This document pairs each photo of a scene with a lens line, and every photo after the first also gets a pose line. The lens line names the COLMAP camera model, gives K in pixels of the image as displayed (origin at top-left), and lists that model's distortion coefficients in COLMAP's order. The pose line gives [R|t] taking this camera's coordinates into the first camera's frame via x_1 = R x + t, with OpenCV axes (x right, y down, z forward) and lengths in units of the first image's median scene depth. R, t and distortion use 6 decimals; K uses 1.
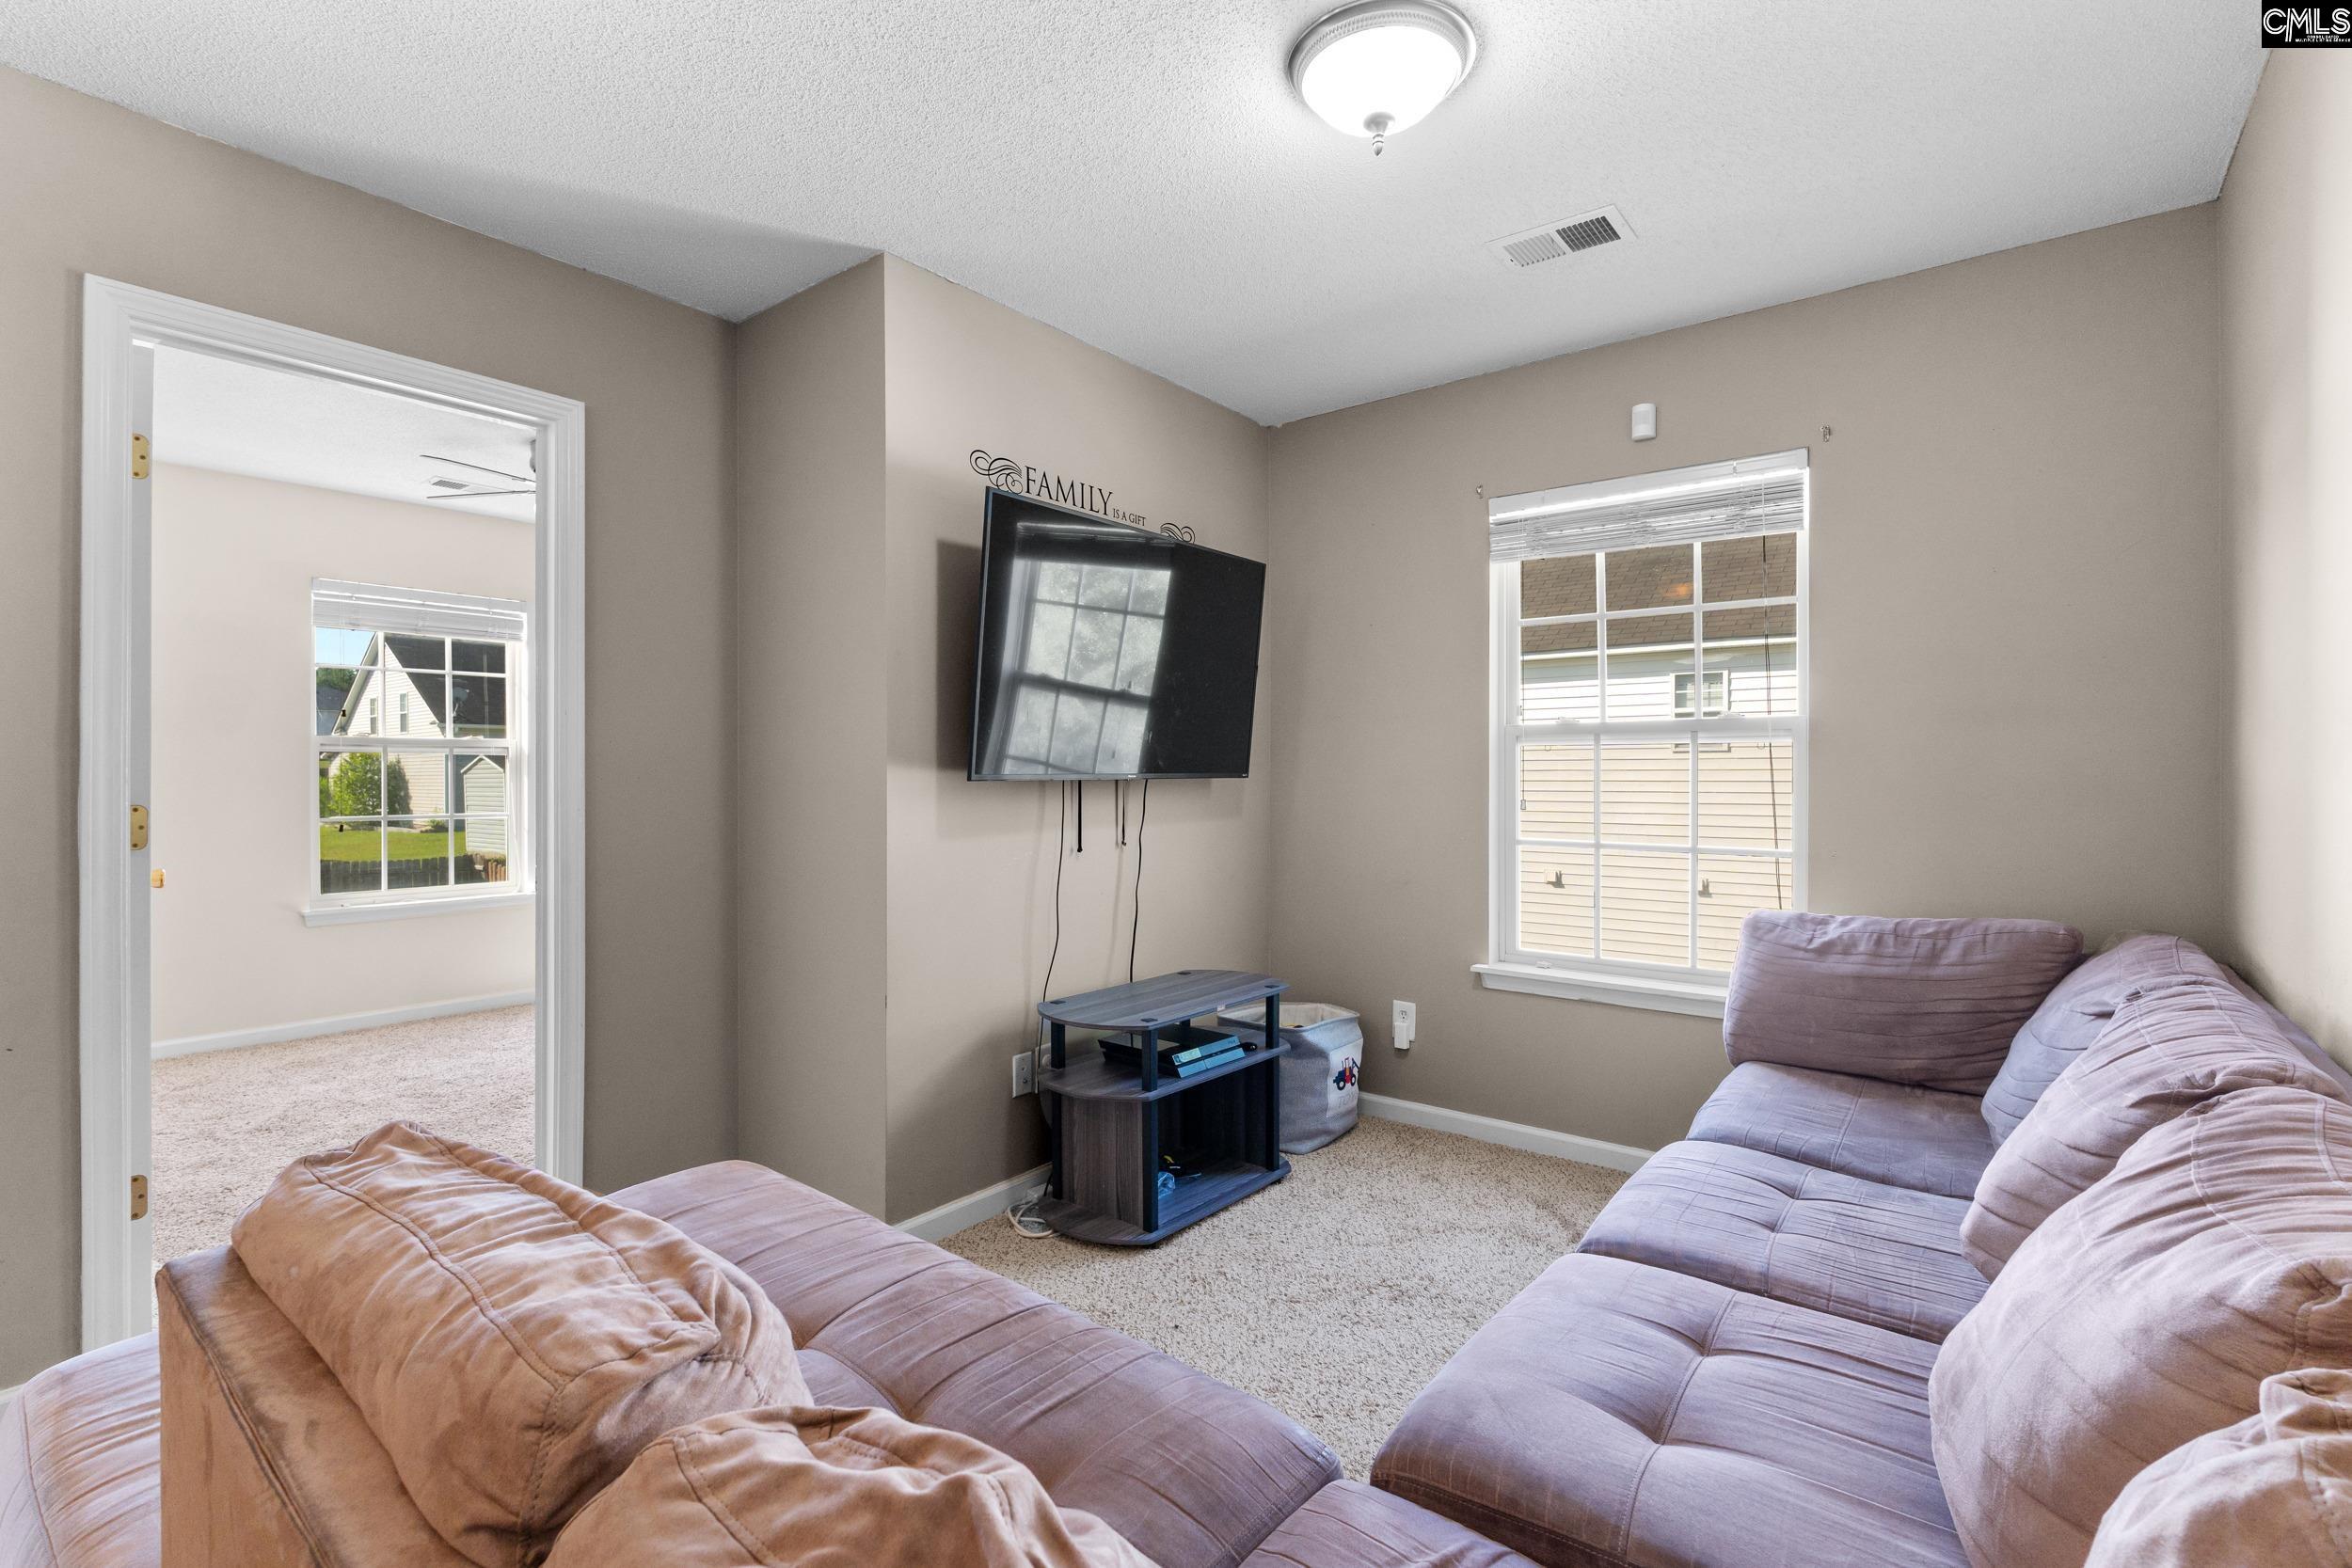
lens RADIAL K [[1082.8, 0, 1176.0], [0, 1082.8, 784.0], [0, 0, 1]] dist [-0.000380, -0.000075]
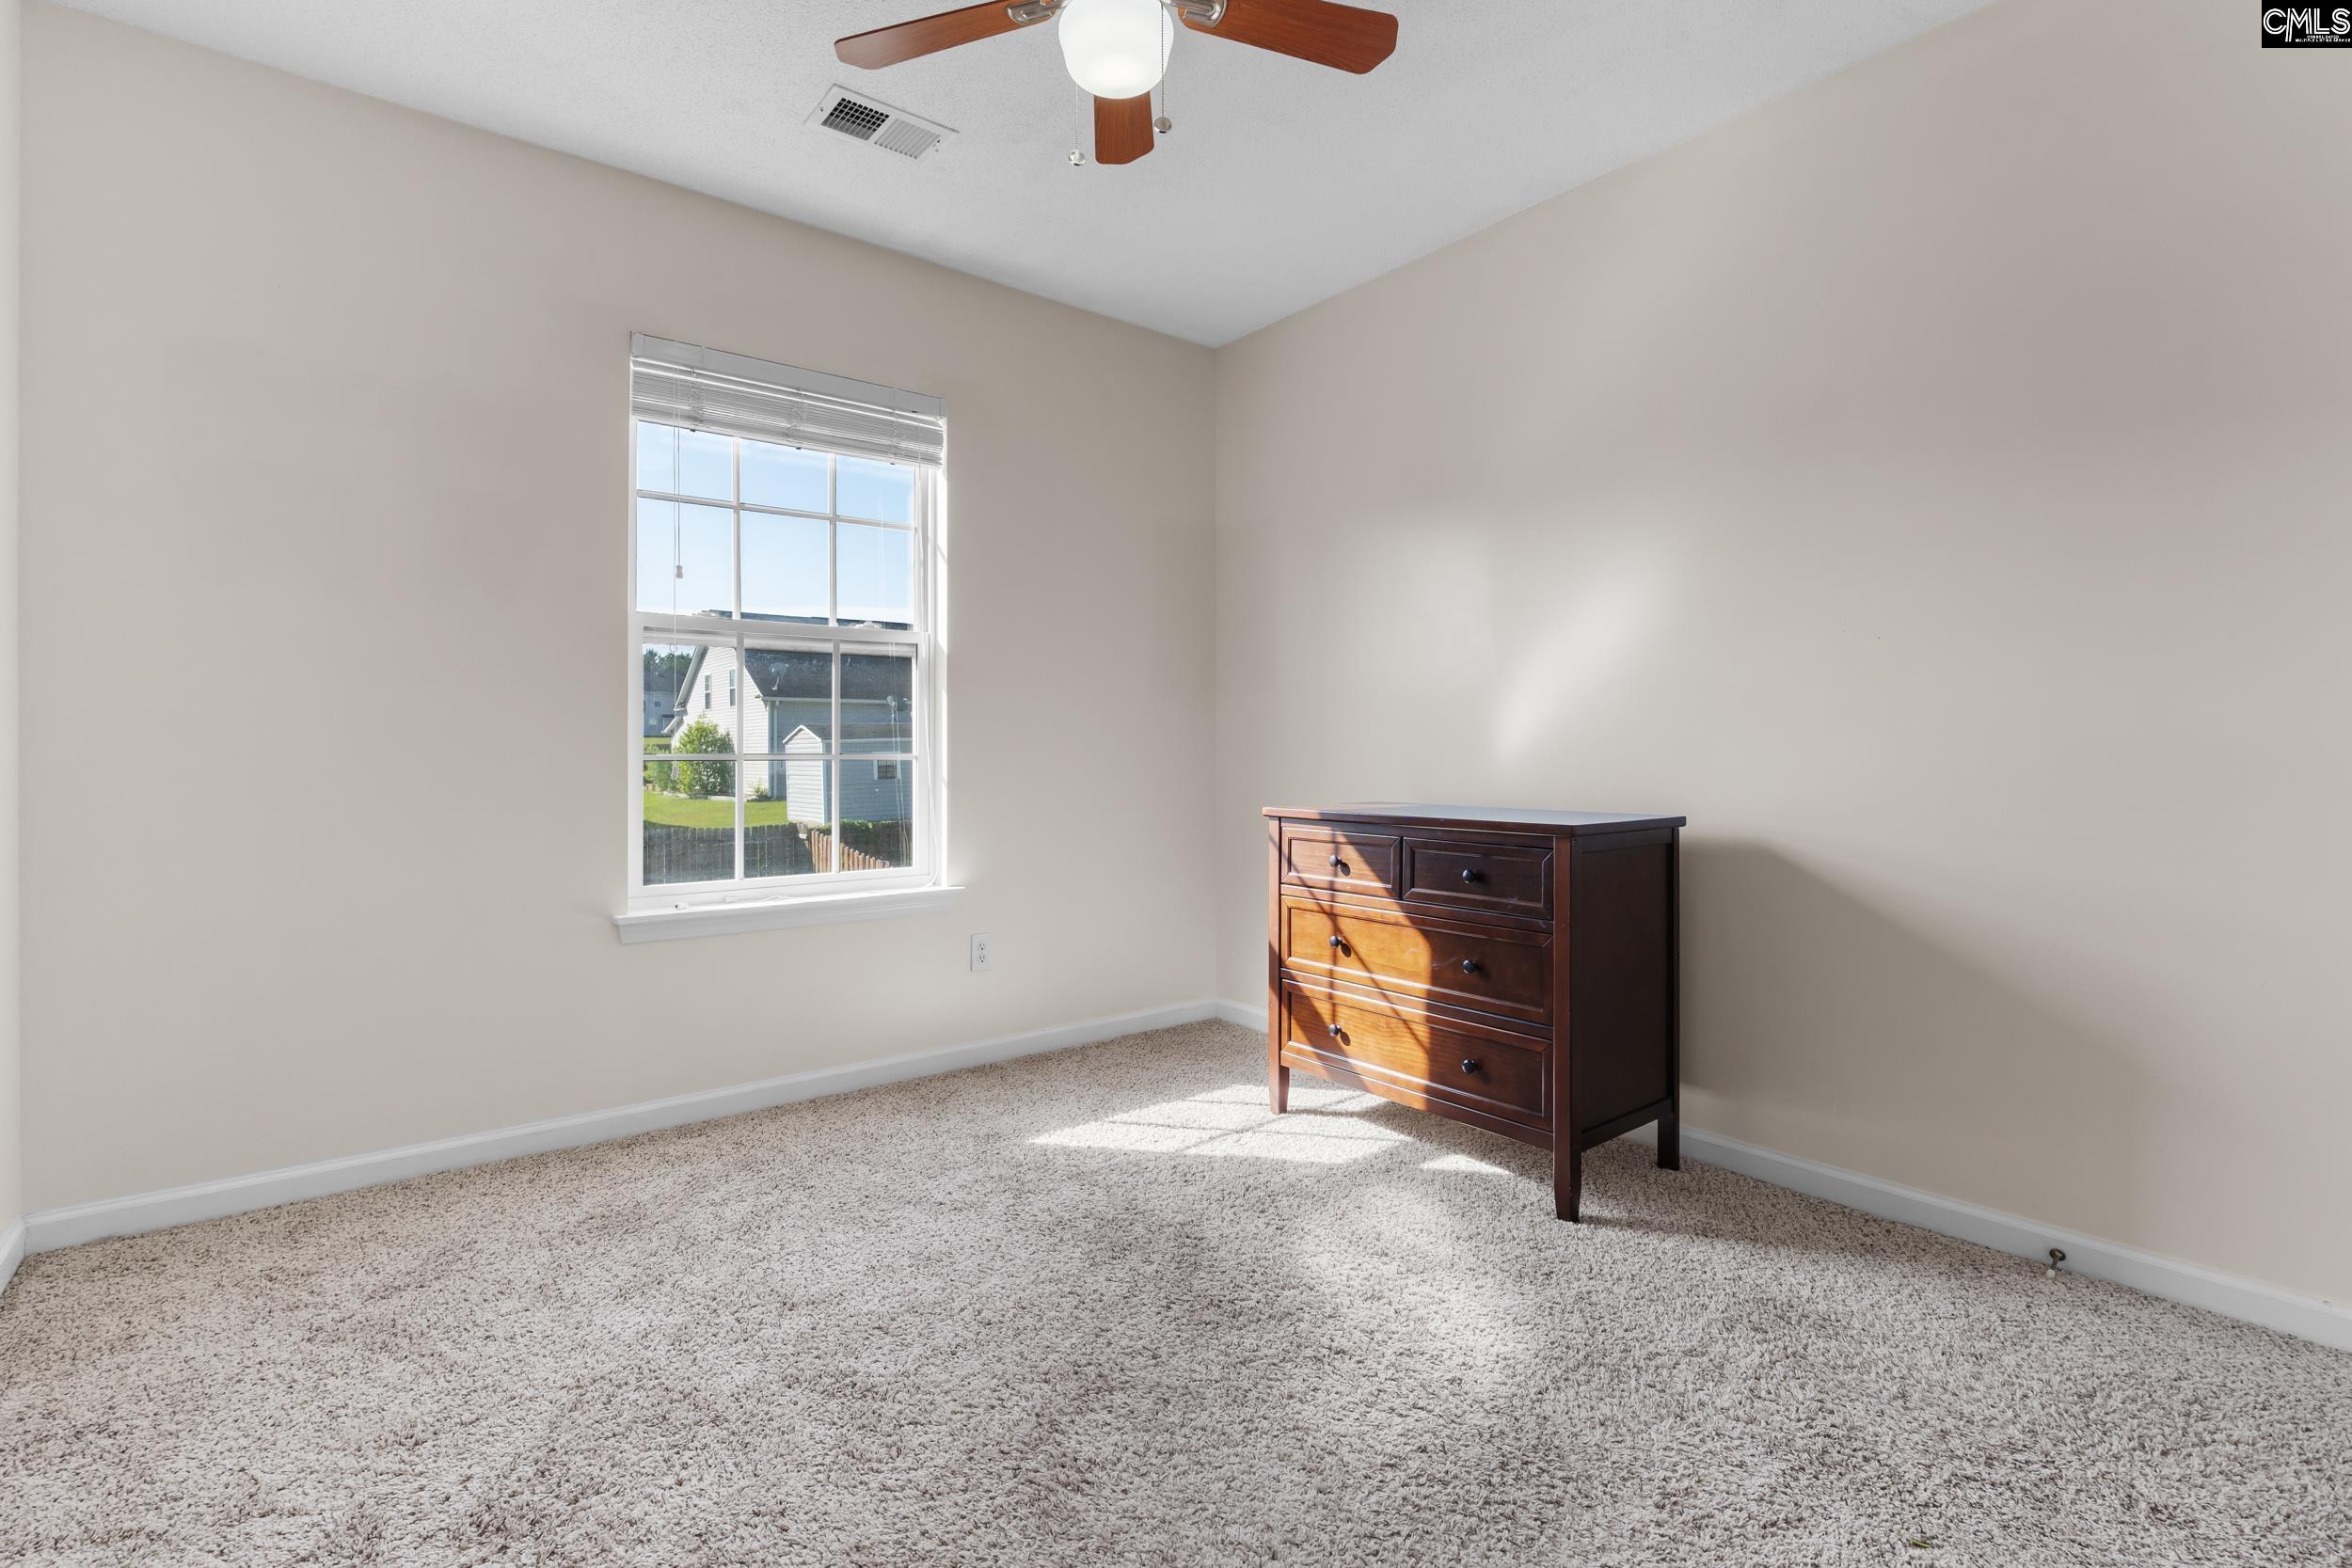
lens RADIAL K [[1082.8, 0, 1176.0], [0, 1082.8, 784.0], [0, 0, 1]] dist [-0.000380, -0.000075]
pose [[0.973877, 0.012002, -0.226759, -0.235212], [-0.007899, 0.999788, 0.018993, 0.021379], [0.226939, -0.016705, 0.973766, 0.308490]]
